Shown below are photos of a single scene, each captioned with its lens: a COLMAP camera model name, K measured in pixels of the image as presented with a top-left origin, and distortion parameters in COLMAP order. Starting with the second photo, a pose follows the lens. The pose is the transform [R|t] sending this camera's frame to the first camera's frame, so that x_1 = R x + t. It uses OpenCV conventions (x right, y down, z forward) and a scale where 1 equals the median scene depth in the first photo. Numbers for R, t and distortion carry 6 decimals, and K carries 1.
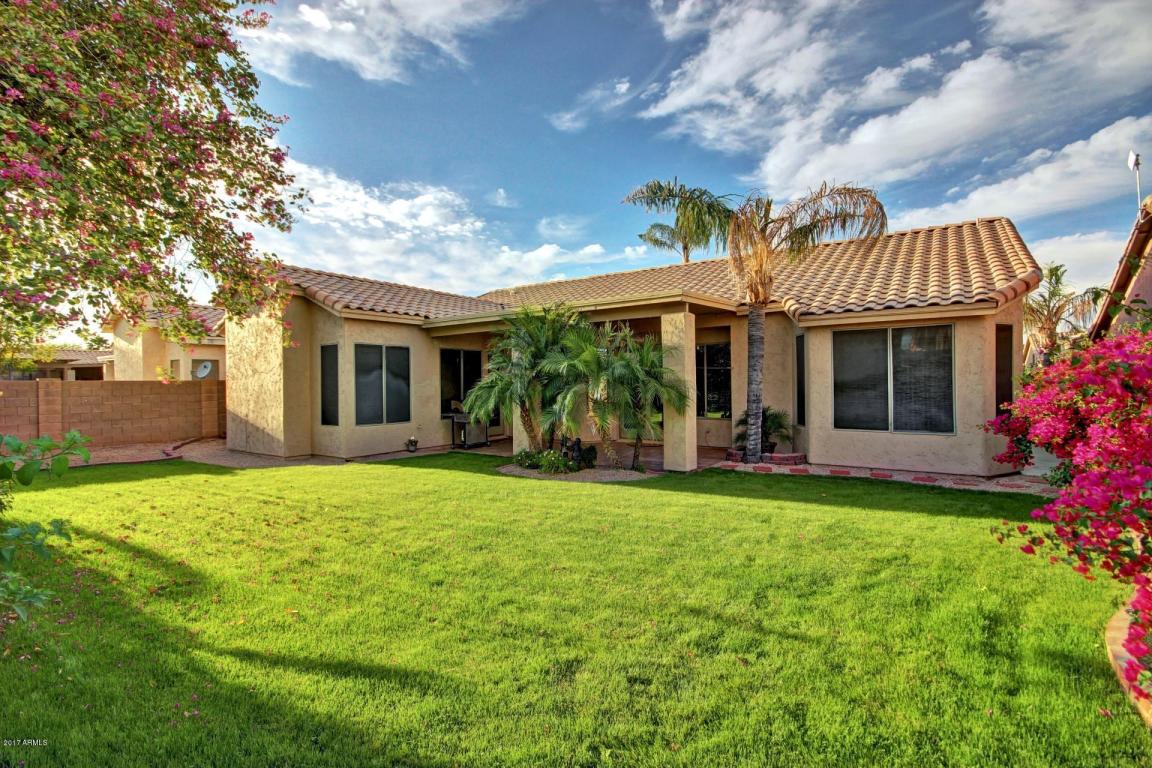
lens RADIAL K [[532.8, 0, 566.8], [0, 532.8, 385.2], [0, 0, 1]] dist [-0.001211, 0.000186]
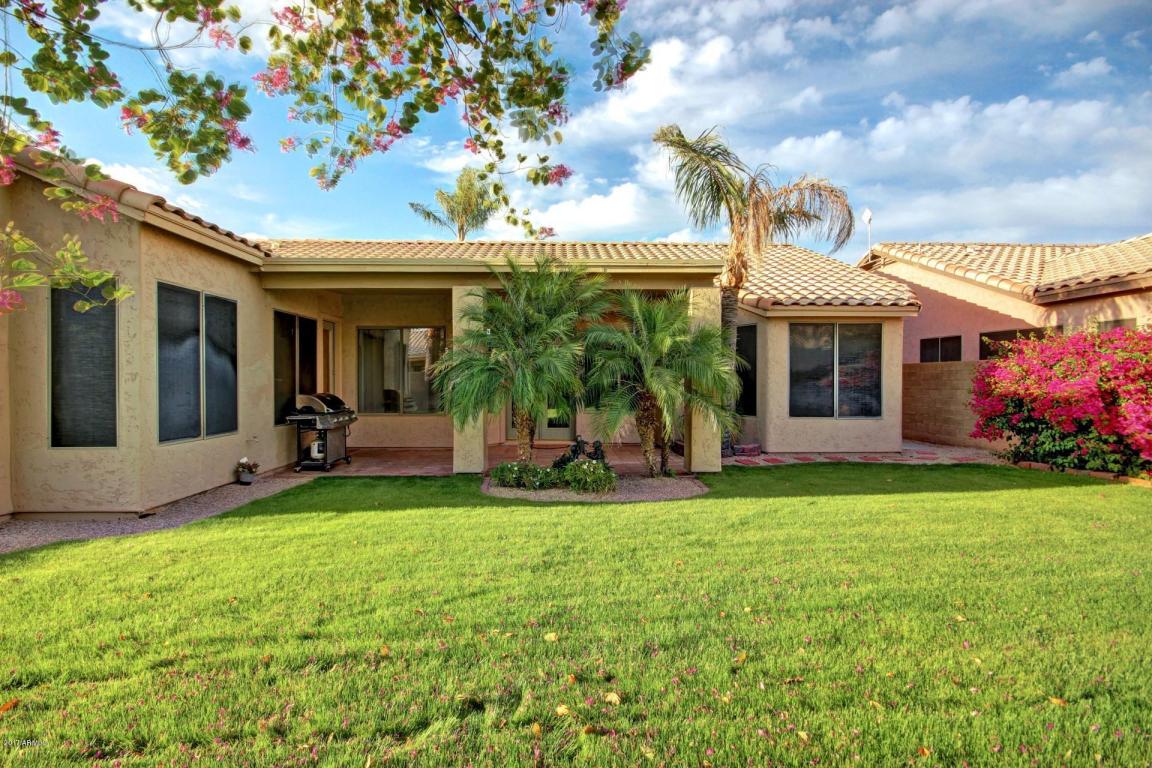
lens RADIAL K [[532.8, 0, 566.8], [0, 532.8, 385.2], [0, 0, 1]] dist [-0.001211, 0.000186]
pose [[0.802611, 0.002834, 0.596496, -0.388648], [-0.005854, 0.999978, 0.003126, 0.015811], [-0.596474, -0.006001, 0.802610, 0.362944]]
